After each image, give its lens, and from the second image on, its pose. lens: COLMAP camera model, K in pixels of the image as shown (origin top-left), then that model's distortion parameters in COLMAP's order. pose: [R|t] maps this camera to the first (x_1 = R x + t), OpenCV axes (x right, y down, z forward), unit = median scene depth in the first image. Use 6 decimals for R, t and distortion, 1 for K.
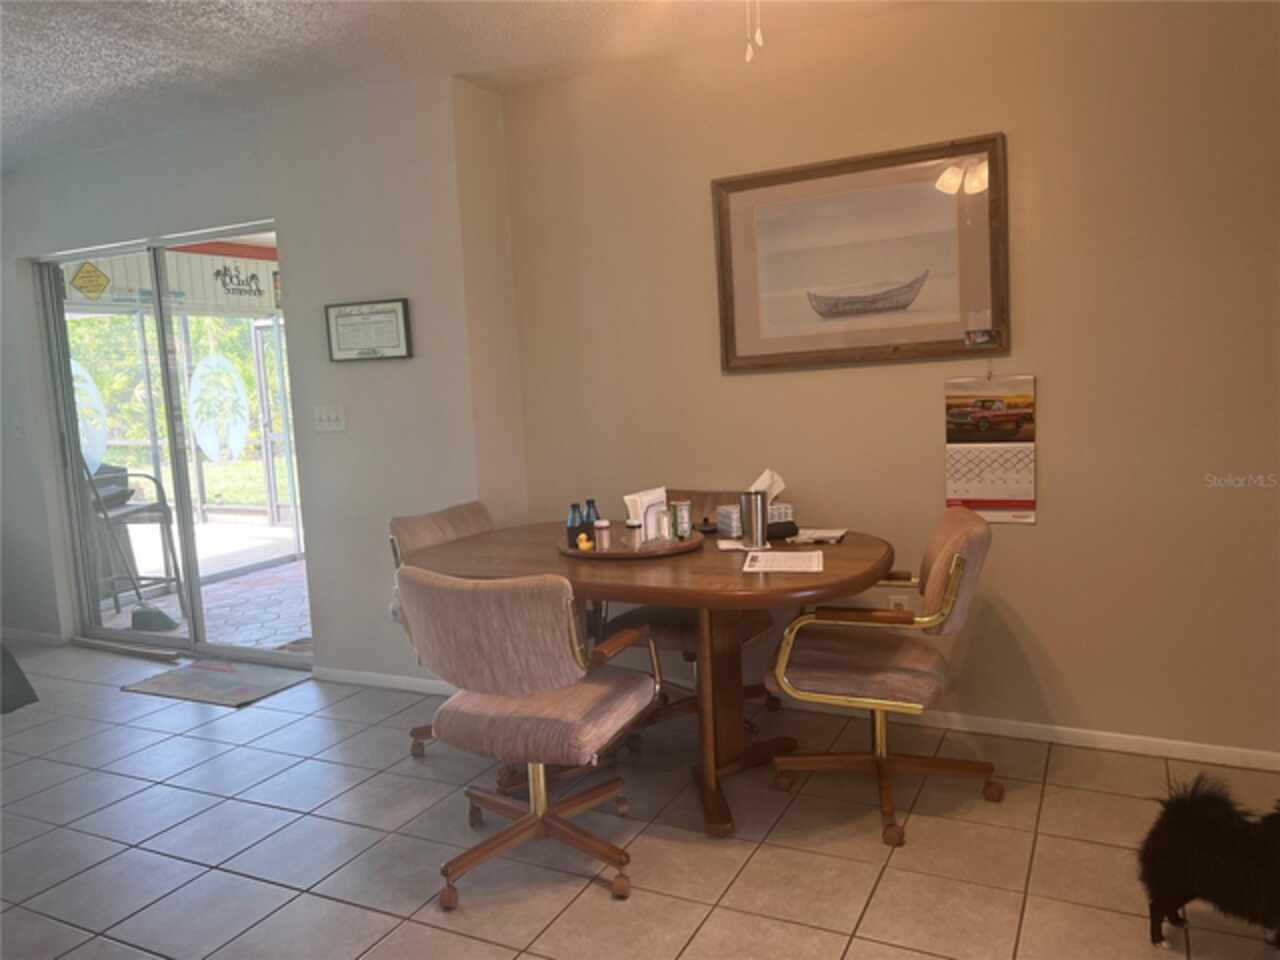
lens RADIAL K [[963.9, 0, 642.2], [0, 963.9, 485.6], [0, 0, 1]] dist [0.046639, -0.040610]
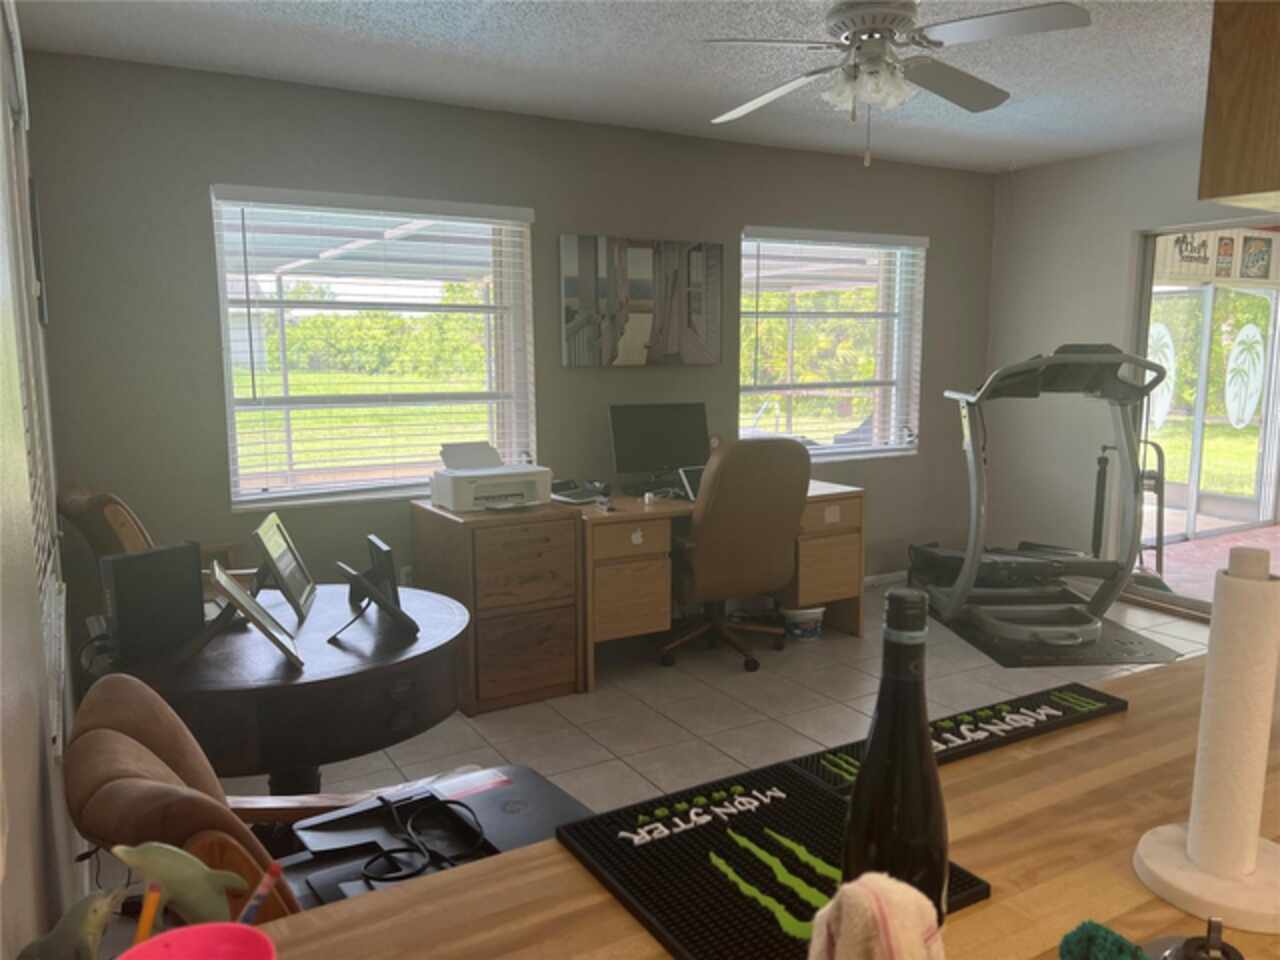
lens RADIAL K [[963.9, 0, 640.2], [0, 963.9, 478.9], [0, 0, 1]] dist [0.046639, -0.040610]
pose [[0.840386, 0.116801, -0.529253, -0.332598], [-0.101337, 0.993144, 0.058266, 0.017784], [0.532430, 0.004667, 0.846461, -0.117358]]
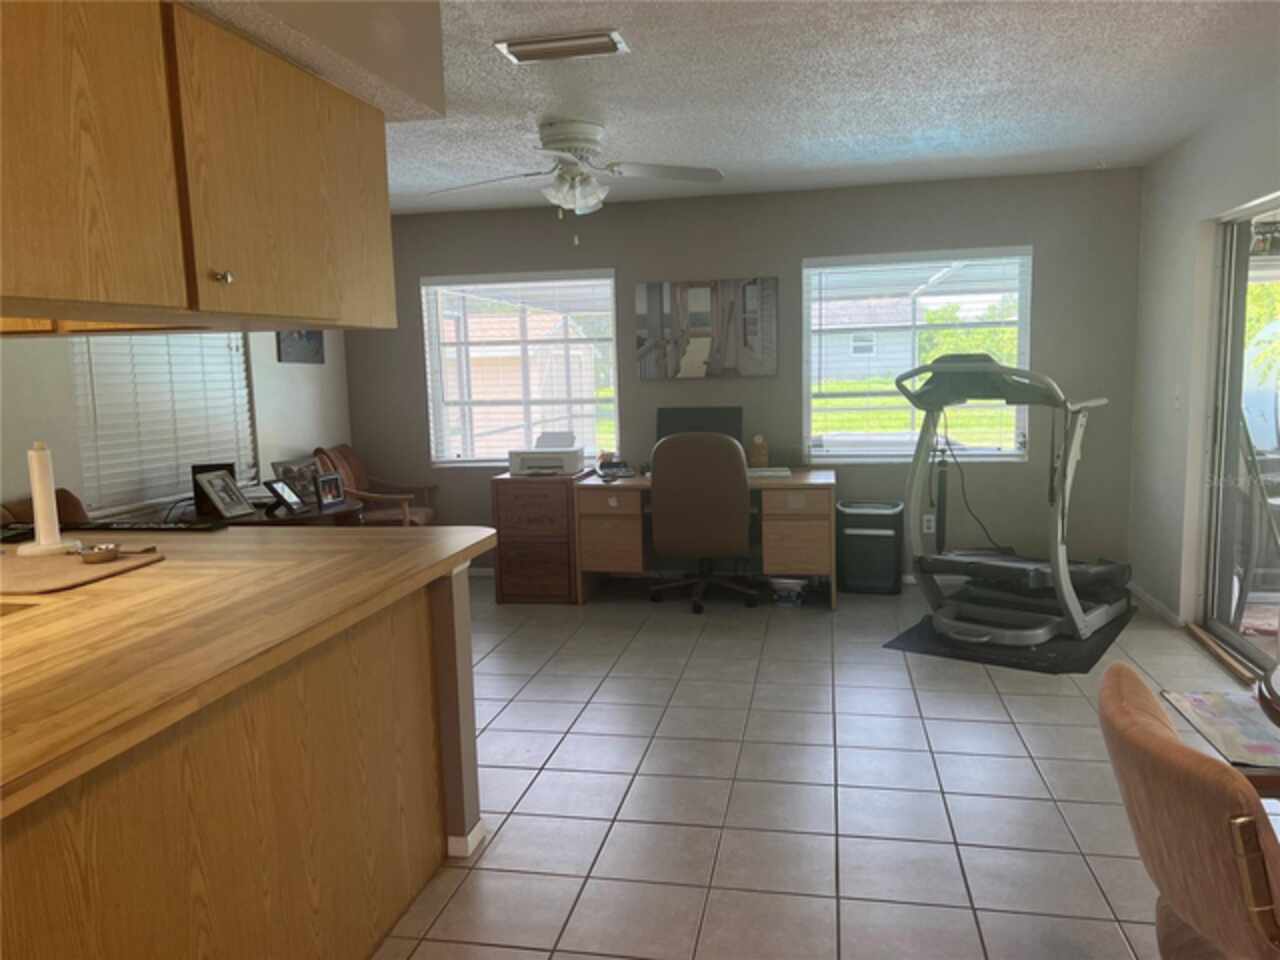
lens RADIAL K [[963.9, 0, 640.3], [0, 963.9, 480.7], [0, 0, 1]] dist [0.046639, -0.040610]
pose [[0.260687, 0.156042, -0.952729, 1.975953], [-0.097193, 0.986079, 0.134910, -0.277657], [0.960519, 0.057430, 0.272224, 1.285396]]
